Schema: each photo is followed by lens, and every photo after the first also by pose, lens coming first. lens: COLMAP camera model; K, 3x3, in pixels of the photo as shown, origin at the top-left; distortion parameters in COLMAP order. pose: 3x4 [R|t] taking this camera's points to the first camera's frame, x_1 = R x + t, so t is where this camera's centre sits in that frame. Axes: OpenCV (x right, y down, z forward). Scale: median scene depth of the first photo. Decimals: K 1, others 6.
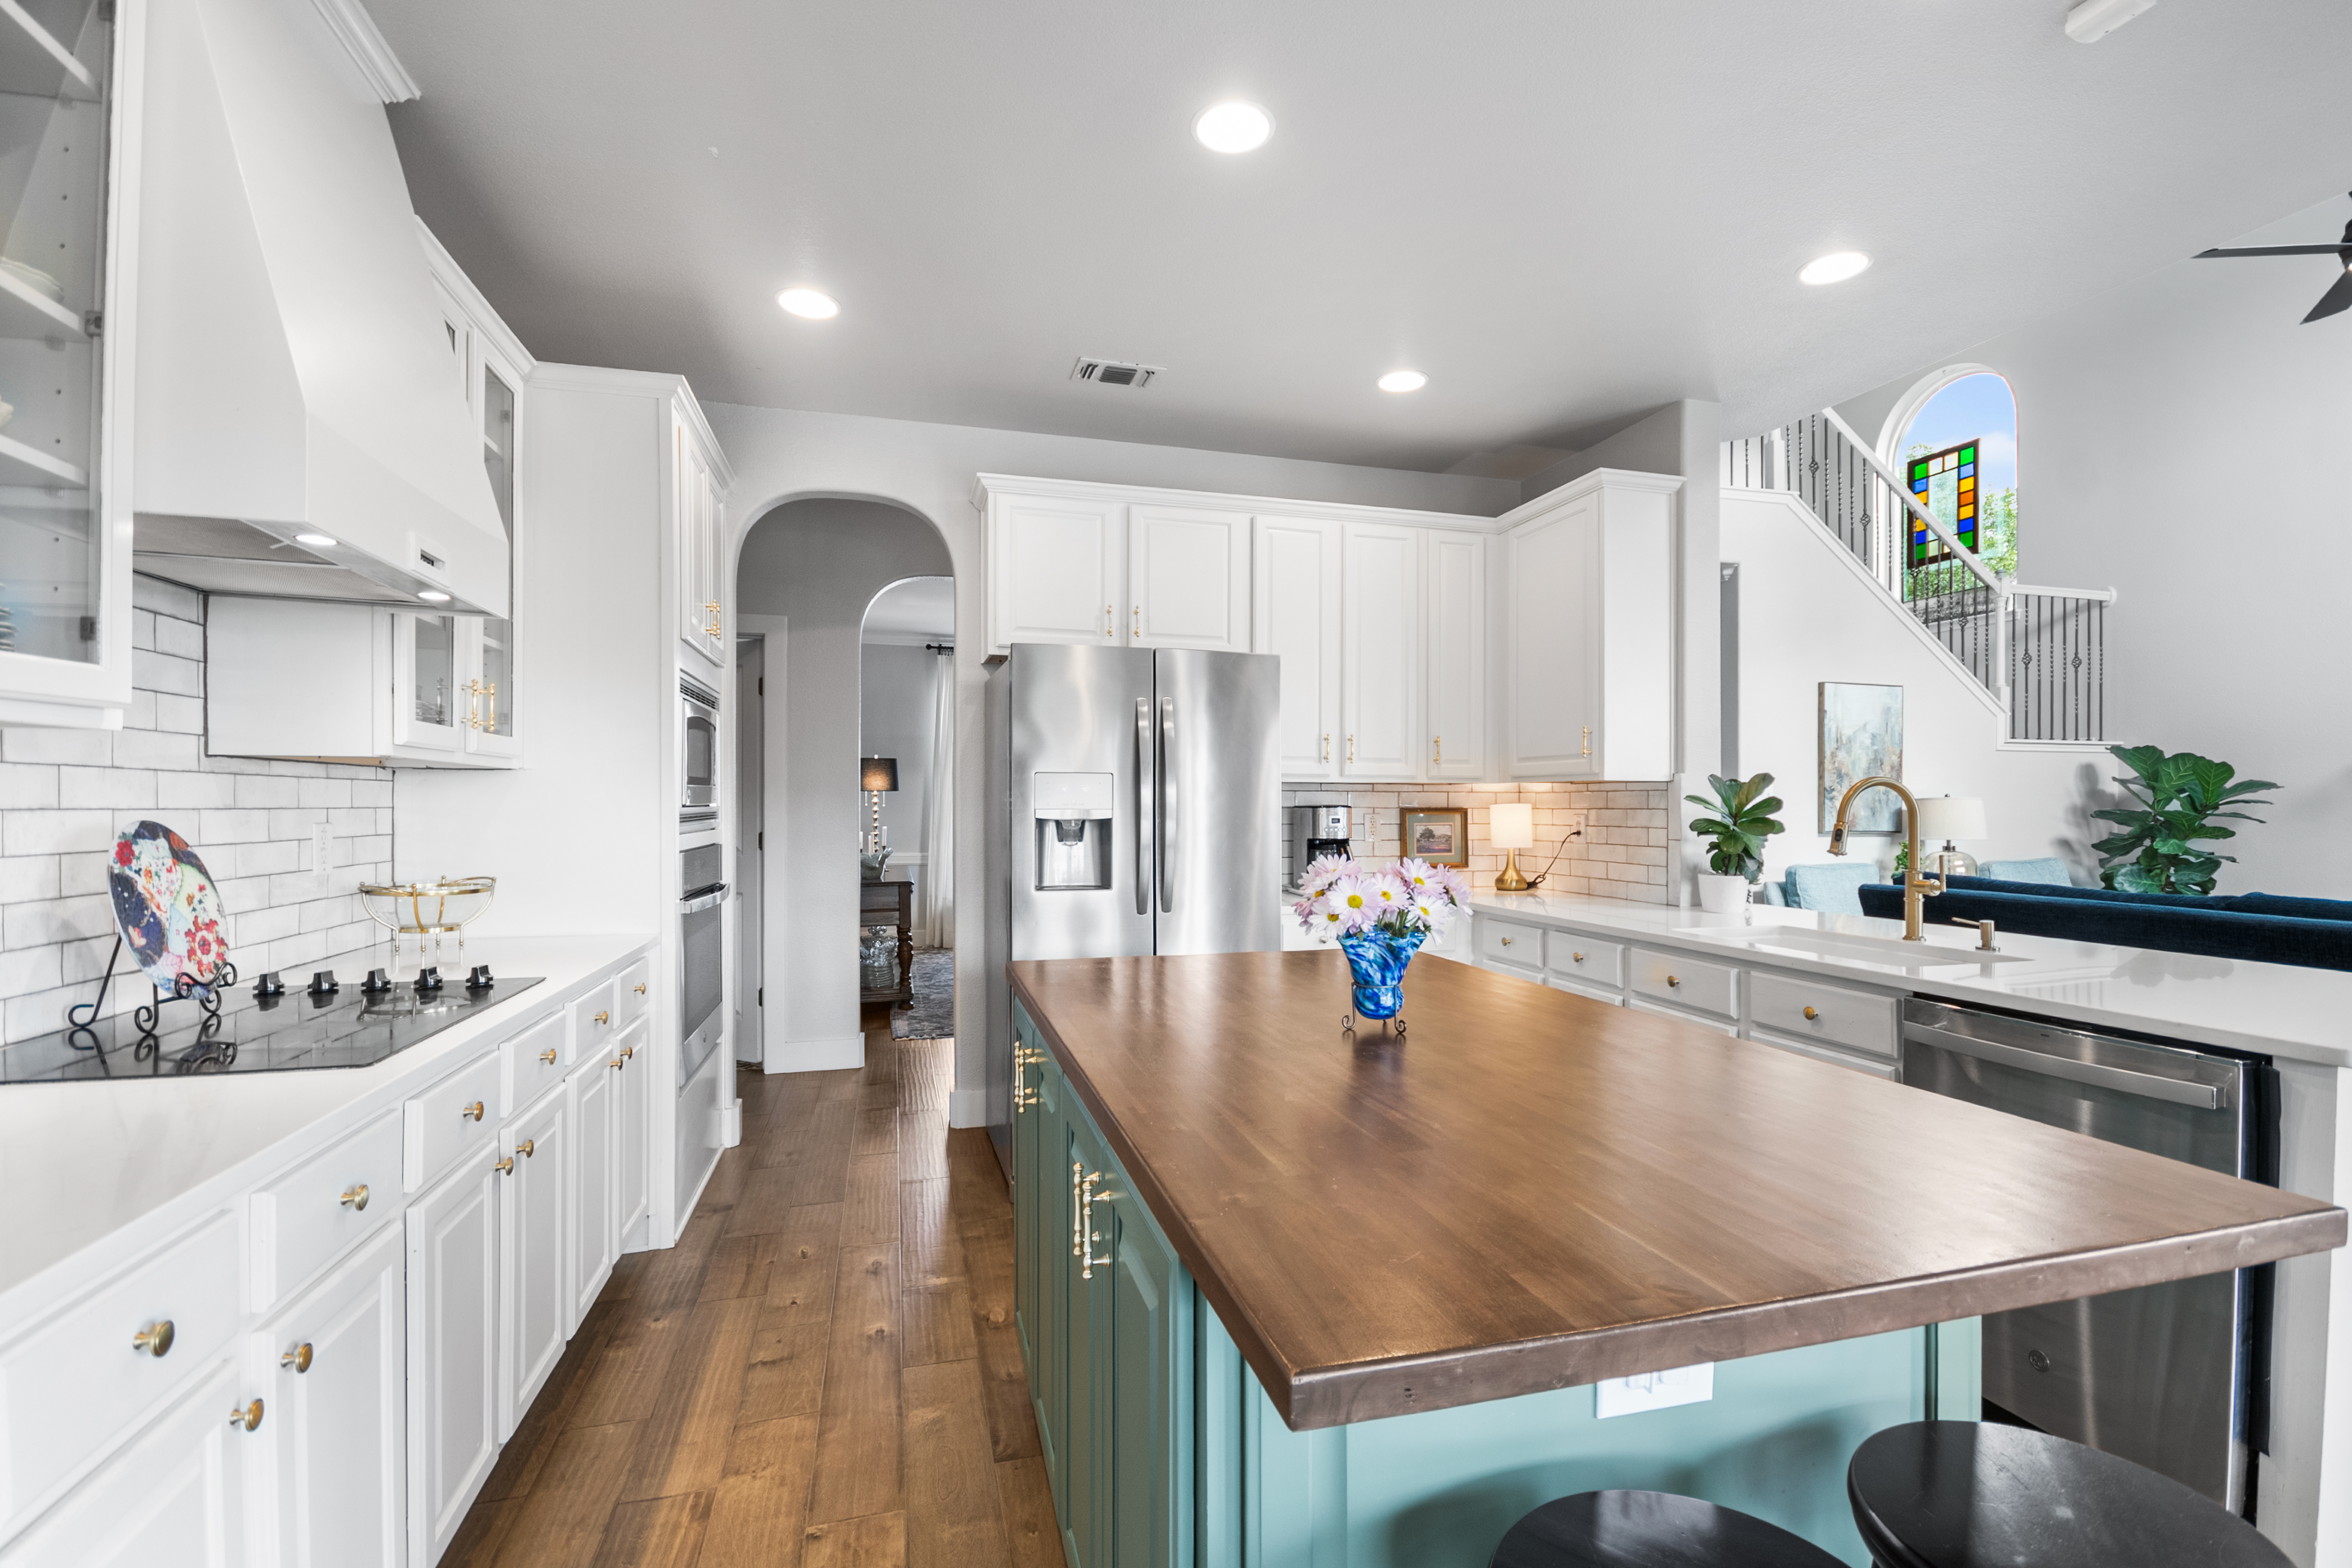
lens RADIAL K [[1033.5, 0, 1196.7], [0, 1033.5, 824.0], [0, 0, 1]] dist [0.012240, -0.011169]
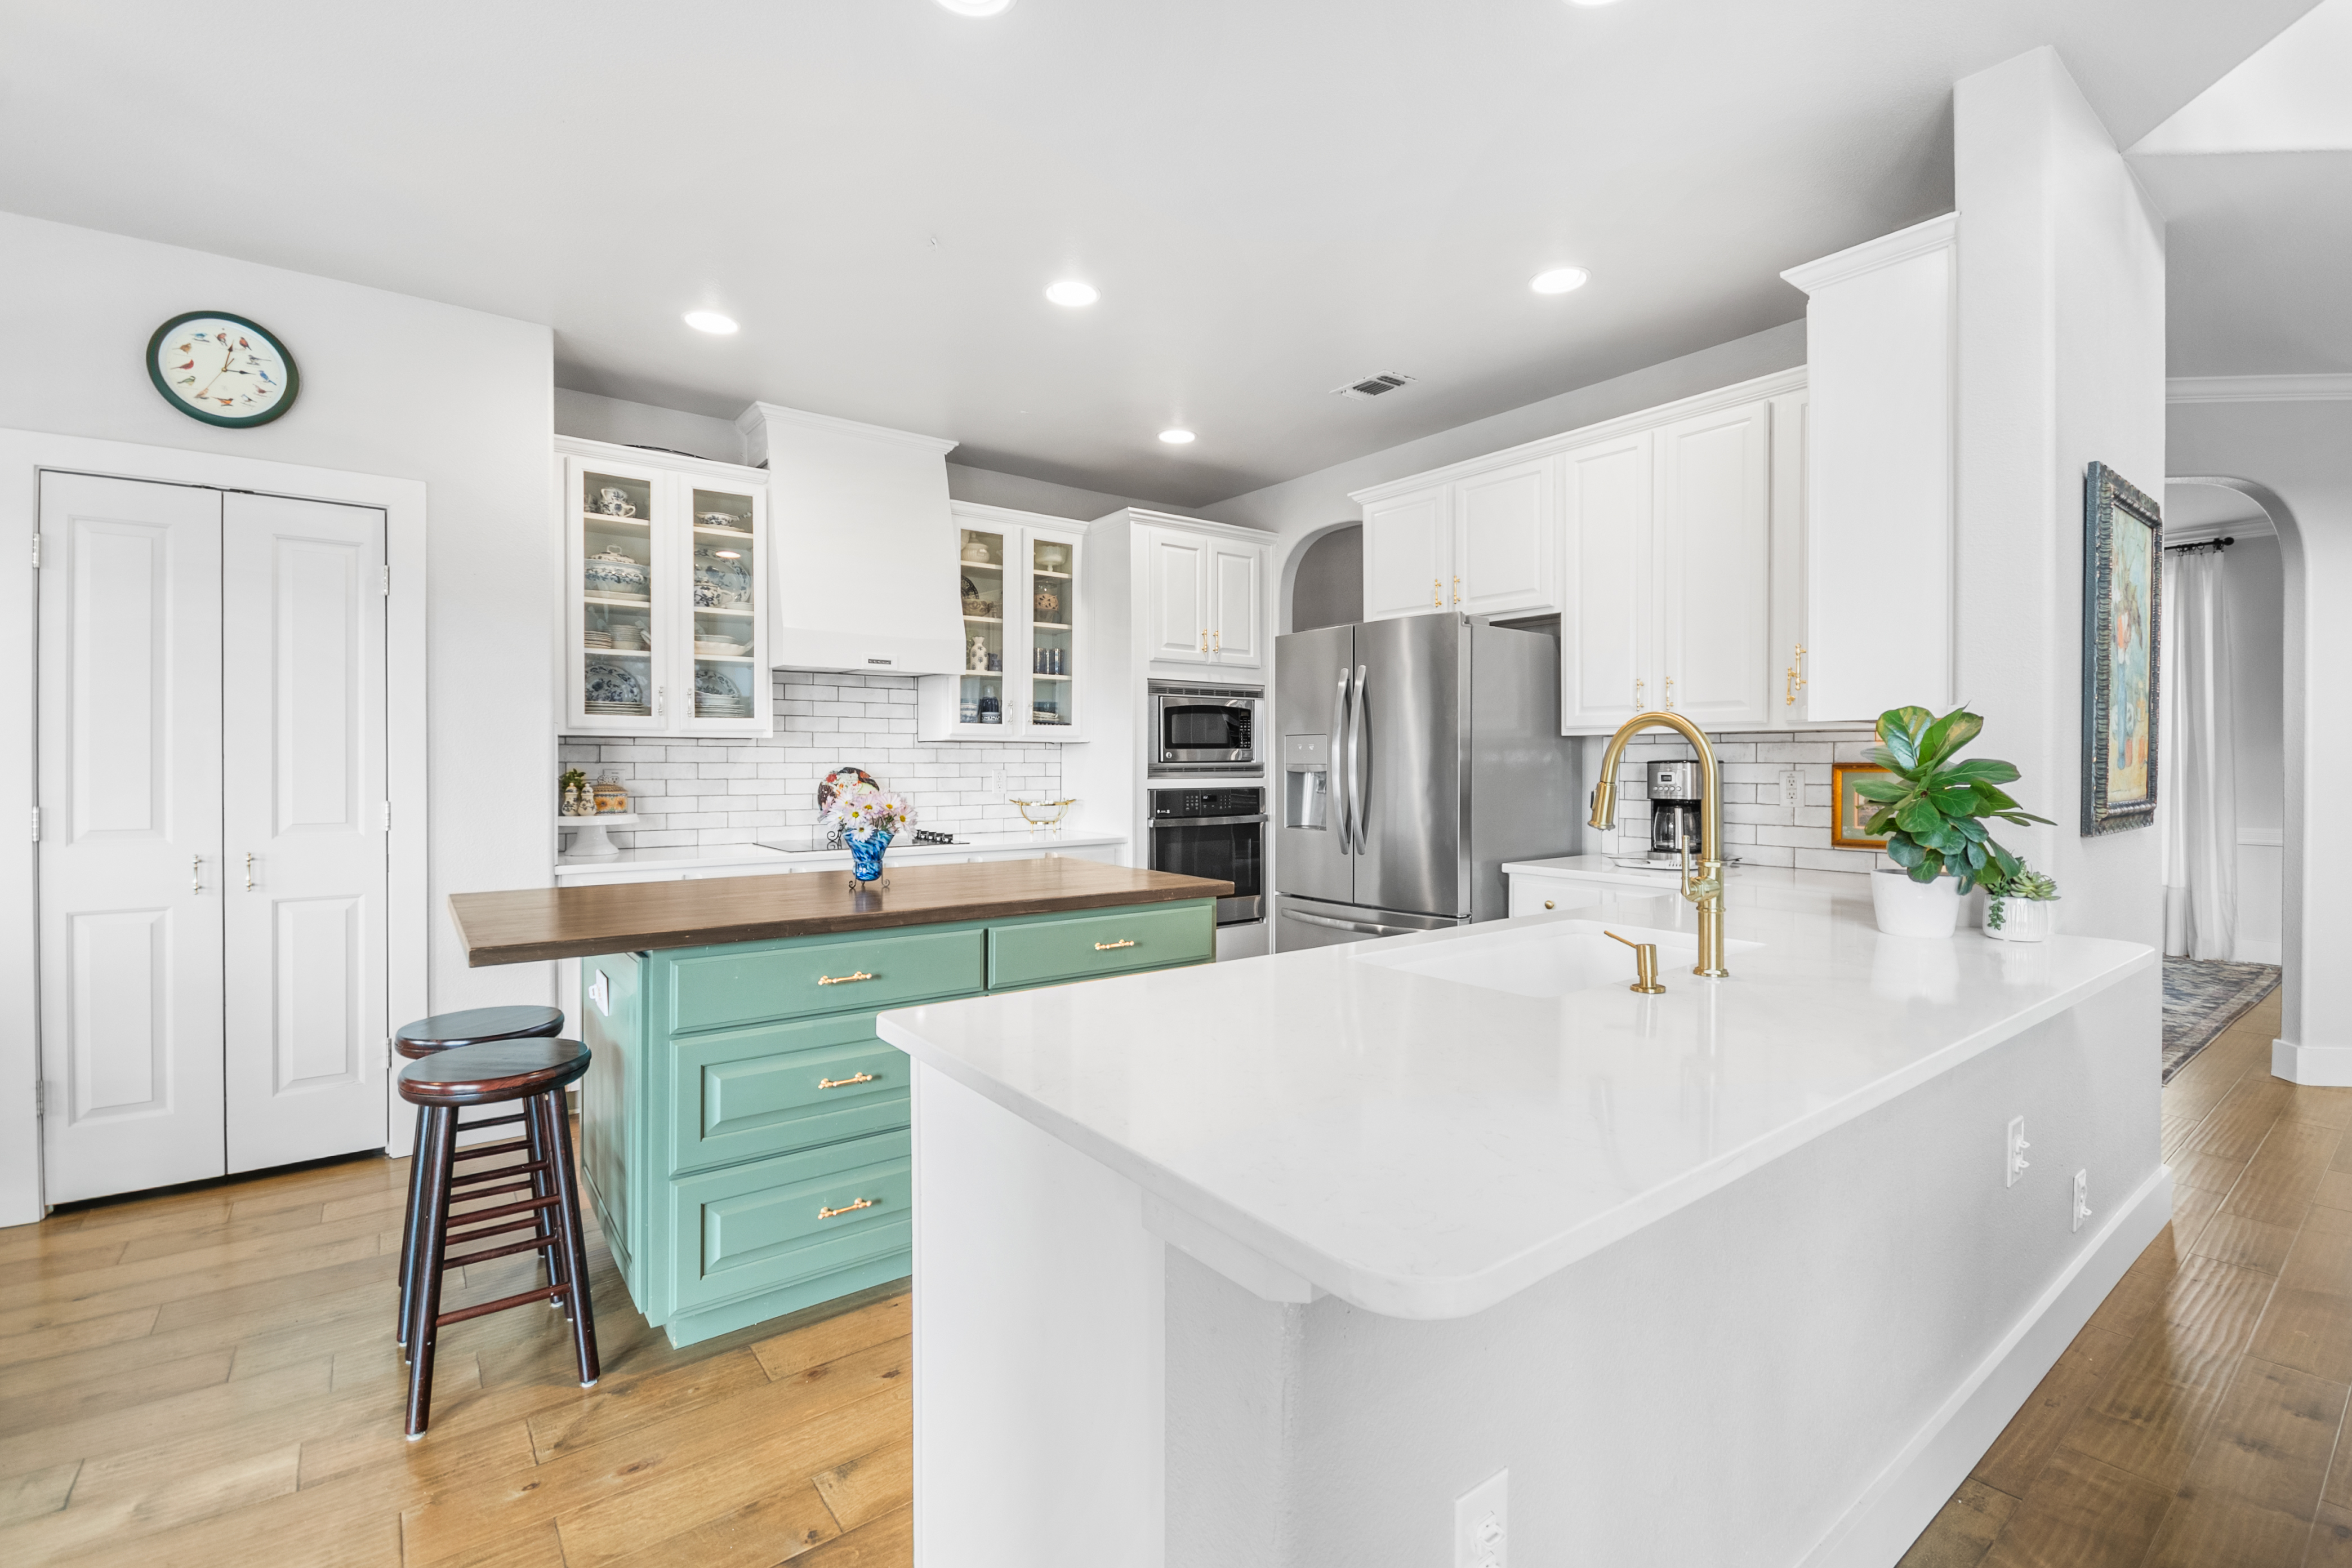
lens RADIAL K [[1033.5, 0, 1181.9], [0, 1033.5, 764.7], [0, 0, 1]] dist [0.012240, -0.011169]
pose [[0.371440, 0.000385, -0.928457, 1.079747], [-0.017115, 0.999833, -0.006432, -0.003777], [0.928299, 0.018280, 0.371385, 0.454046]]
